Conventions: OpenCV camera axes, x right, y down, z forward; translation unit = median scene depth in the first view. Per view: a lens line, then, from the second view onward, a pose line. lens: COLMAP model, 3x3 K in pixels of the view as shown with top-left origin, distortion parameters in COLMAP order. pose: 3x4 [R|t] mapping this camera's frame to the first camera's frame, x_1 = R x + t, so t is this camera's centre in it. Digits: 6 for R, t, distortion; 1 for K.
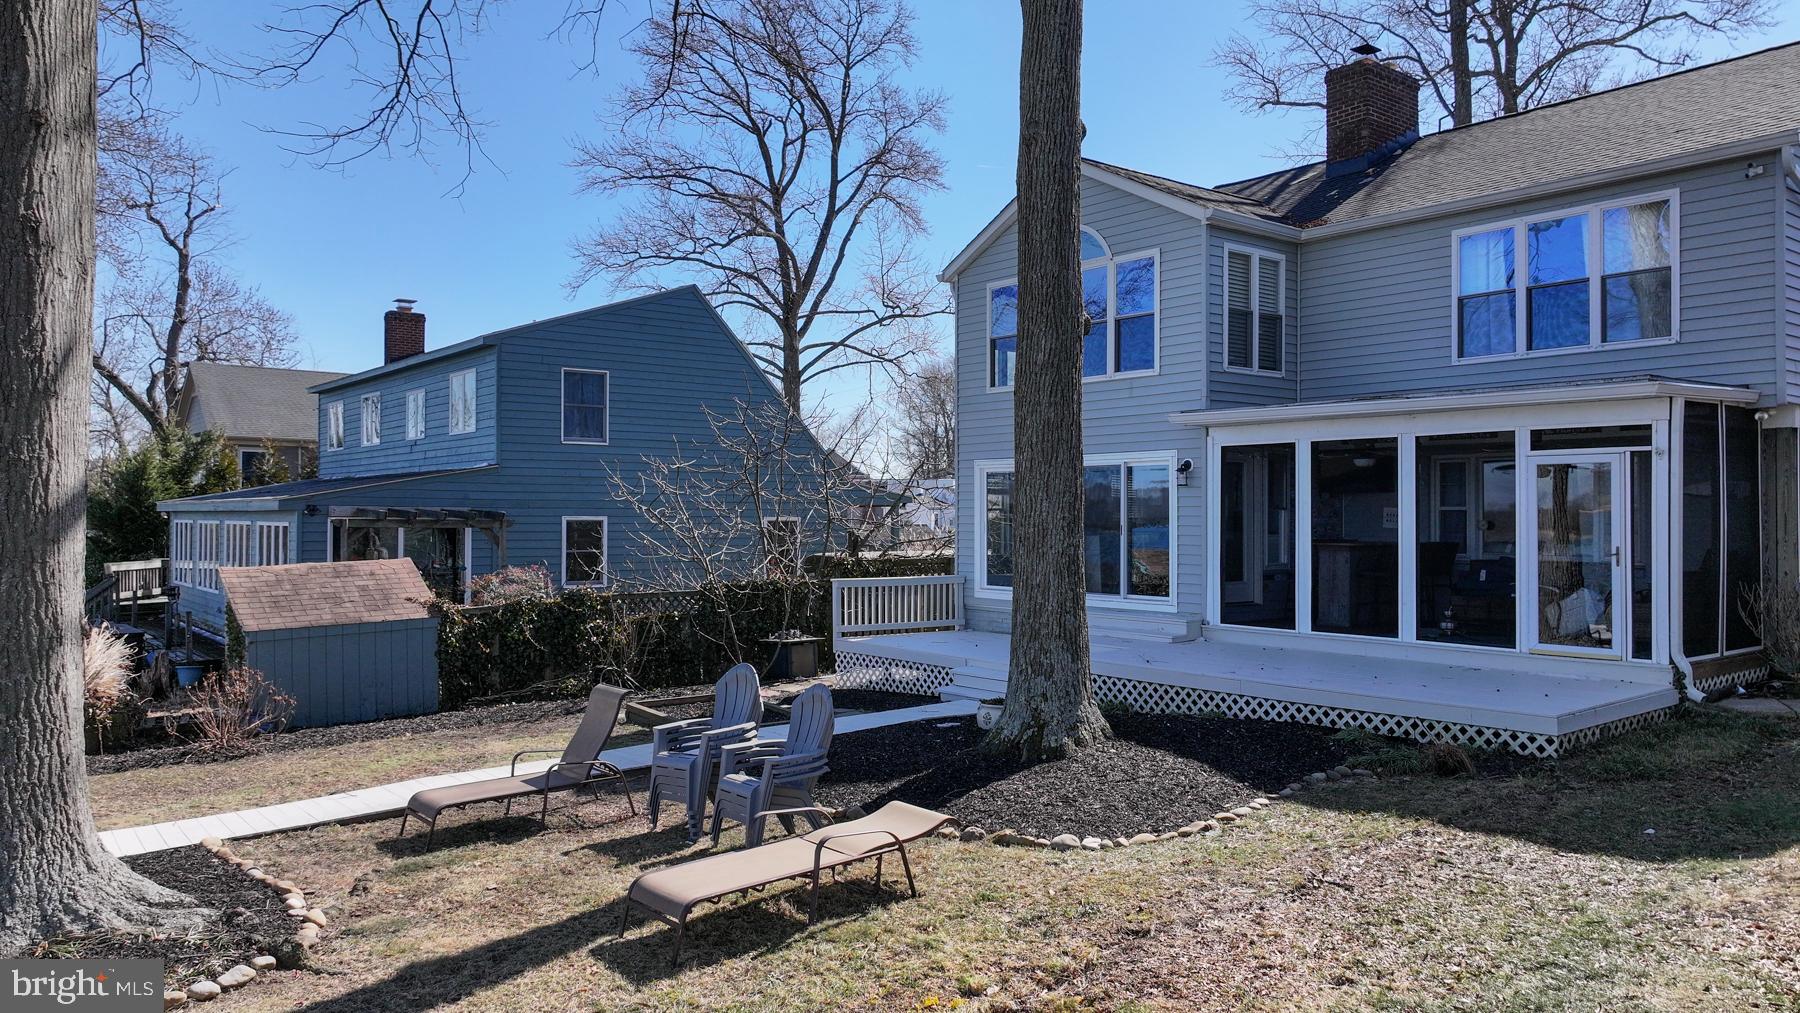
lens RADIAL K [[1267.0, 0, 908.0], [0, 1267.0, 496.7], [0, 0, 1]] dist [0.002602, 0.010257]
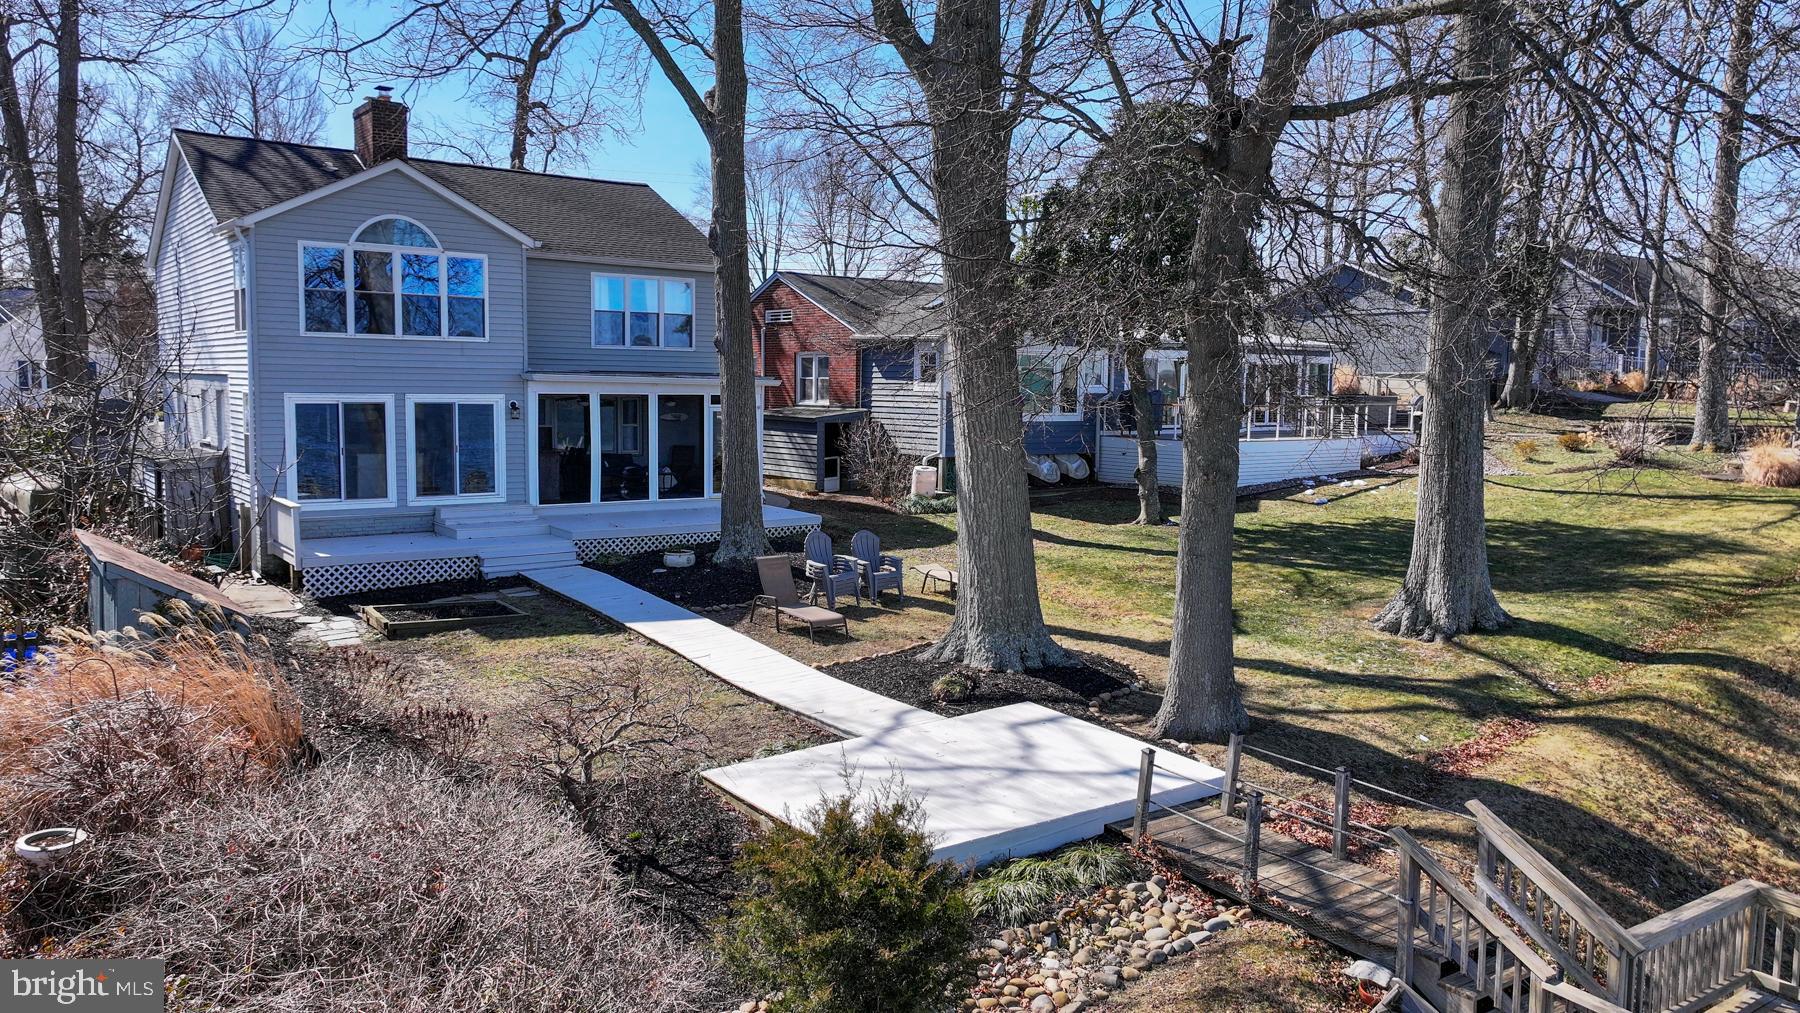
lens RADIAL K [[1267.0, 0, 906.7], [0, 1267.0, 508.5], [0, 0, 1]] dist [0.002602, 0.010257]
pose [[0.011308, -0.102796, 0.994638, -1.546581], [-0.032002, 0.994155, 0.103110, -0.086889], [-0.999424, -0.032996, 0.007952, 0.599166]]
